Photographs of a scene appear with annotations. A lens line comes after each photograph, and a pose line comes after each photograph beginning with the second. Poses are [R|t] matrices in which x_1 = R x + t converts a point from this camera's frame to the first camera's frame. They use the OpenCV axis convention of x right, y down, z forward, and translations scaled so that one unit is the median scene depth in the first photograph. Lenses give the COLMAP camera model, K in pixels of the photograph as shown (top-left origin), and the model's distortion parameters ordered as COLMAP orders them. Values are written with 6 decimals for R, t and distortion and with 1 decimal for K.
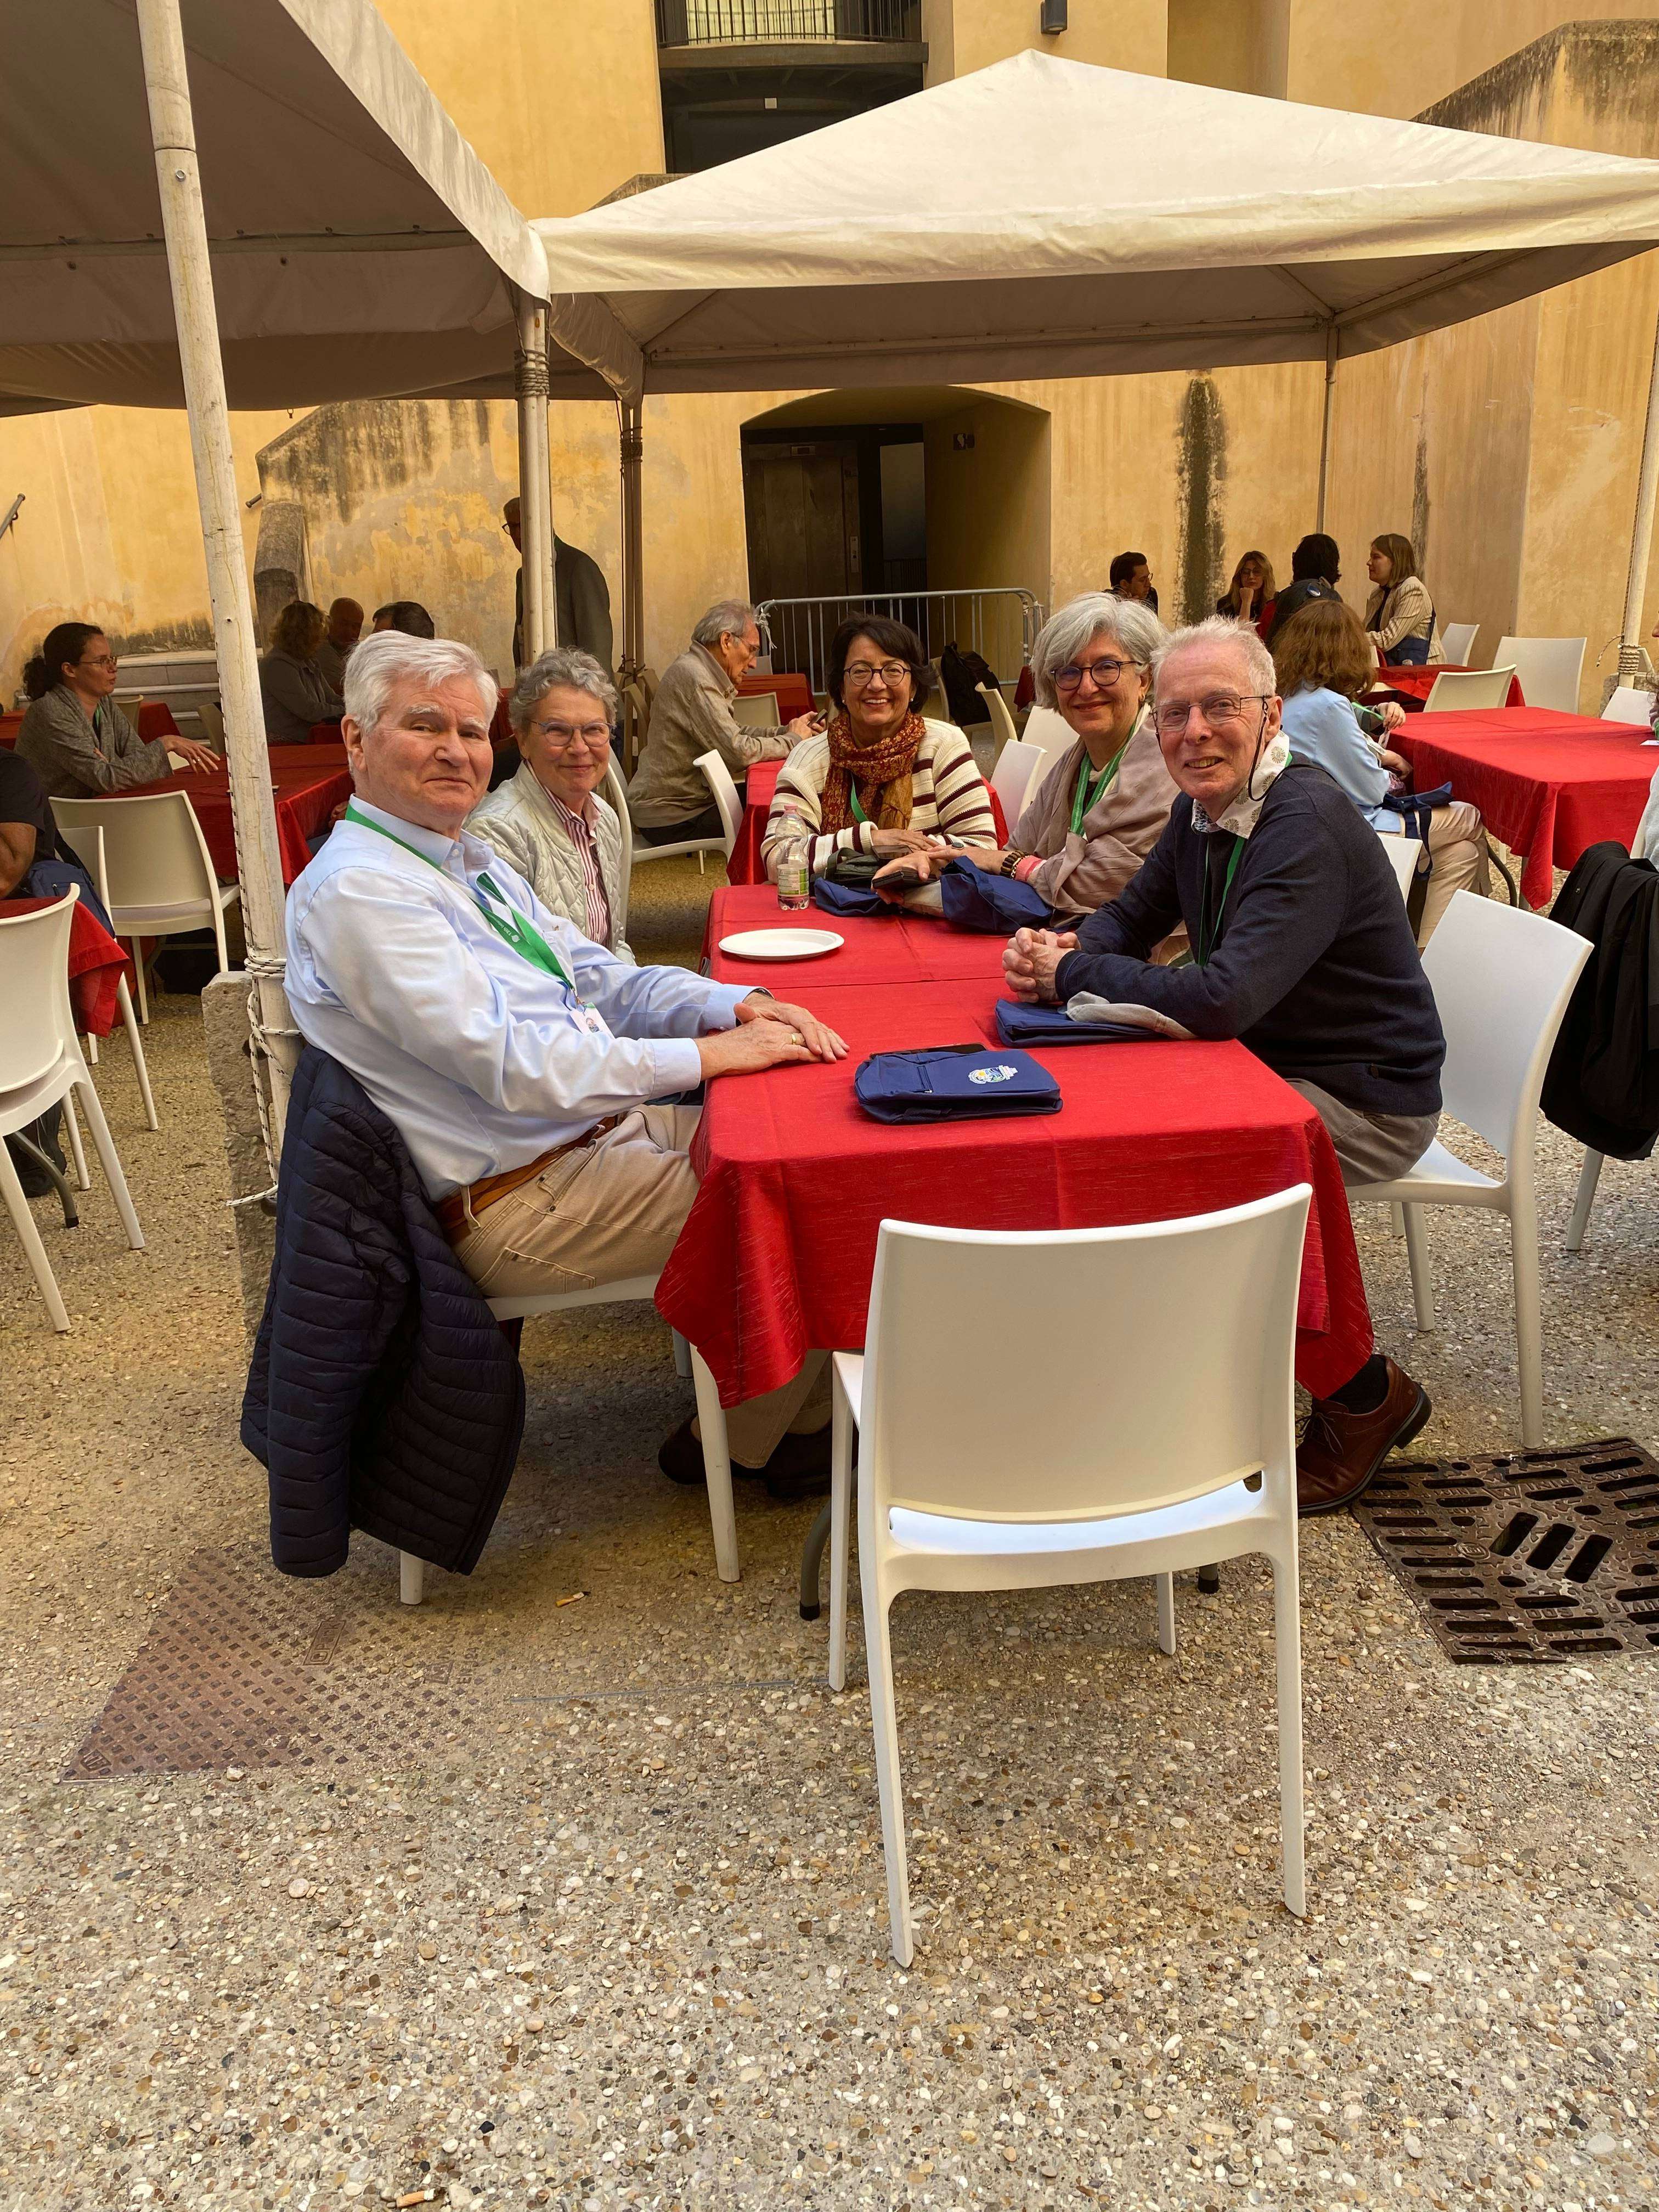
lens RADIAL K [[1676.4, 0, 889.6], [0, 1676.4, 1084.0], [0, 0, 1]] dist [0.014422, -0.007715]
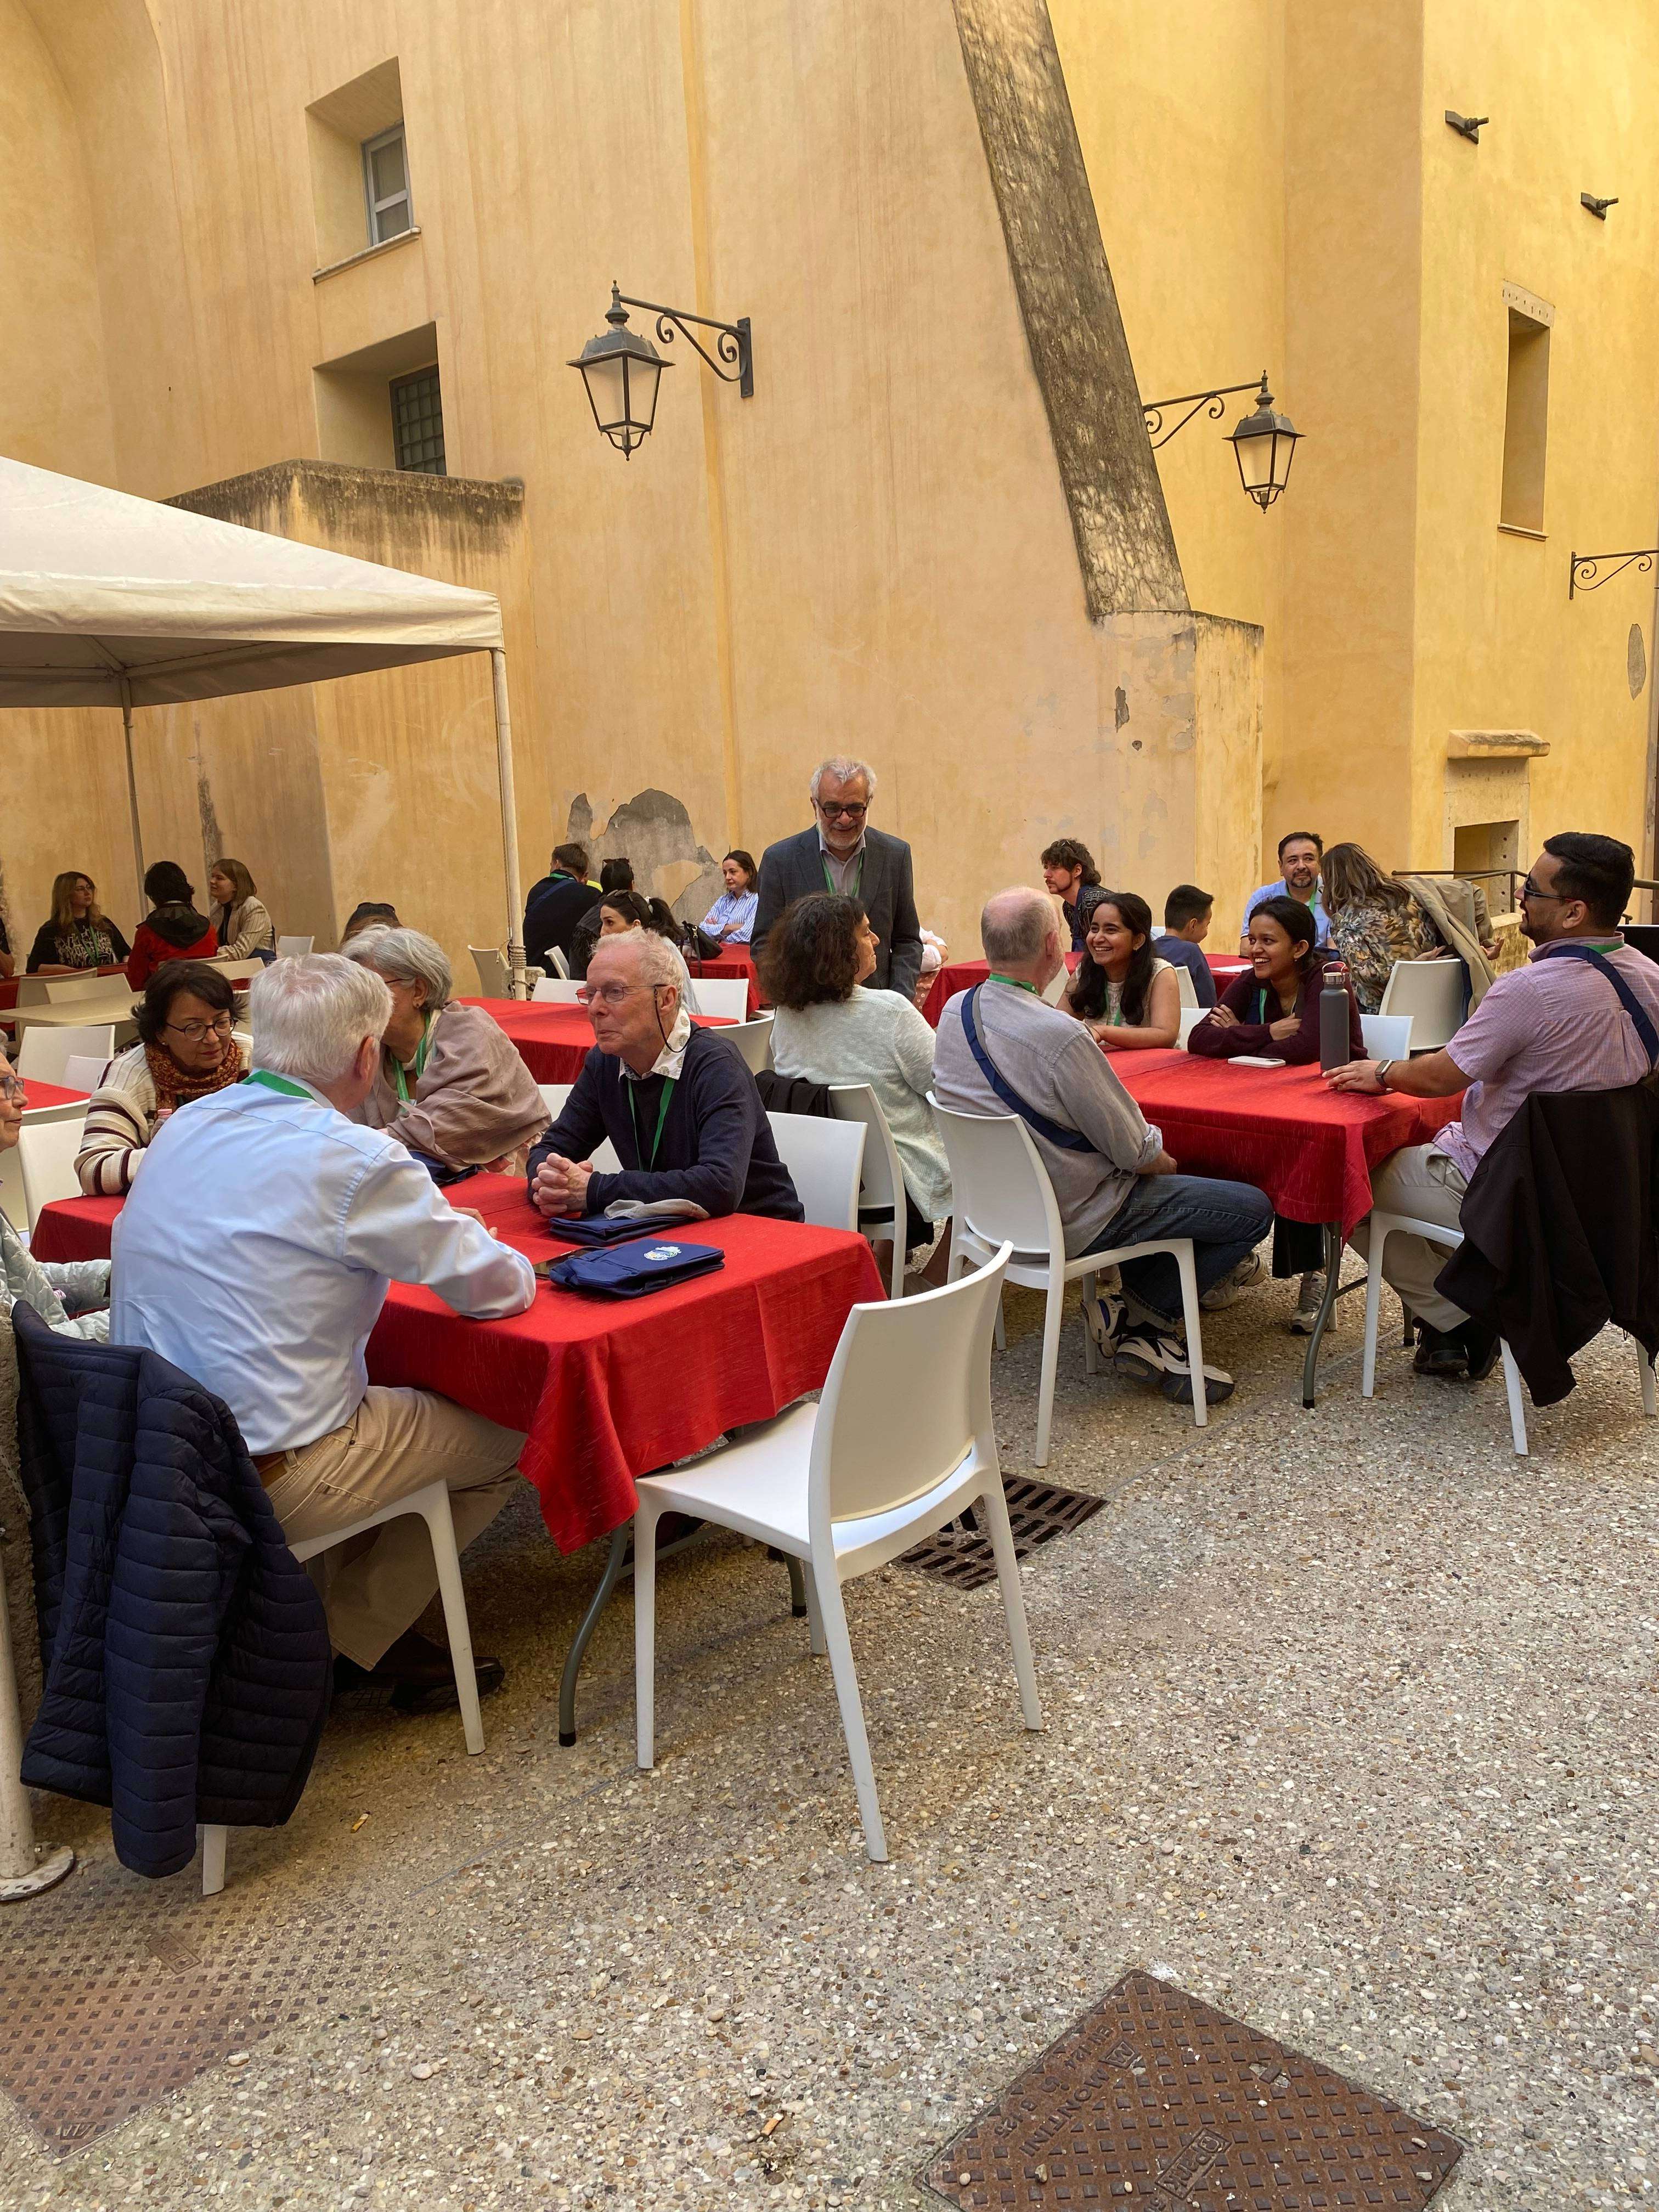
lens RADIAL K [[1693.7, 0, 816.8], [0, 1693.7, 1078.7], [0, 0, 1]] dist [0.004271, -0.006635]
pose [[0.709916, -0.098354, 0.697385, -0.764253], [0.224683, 0.970088, -0.091907, 0.010689], [-0.667485, 0.221937, 0.710780, -0.082310]]
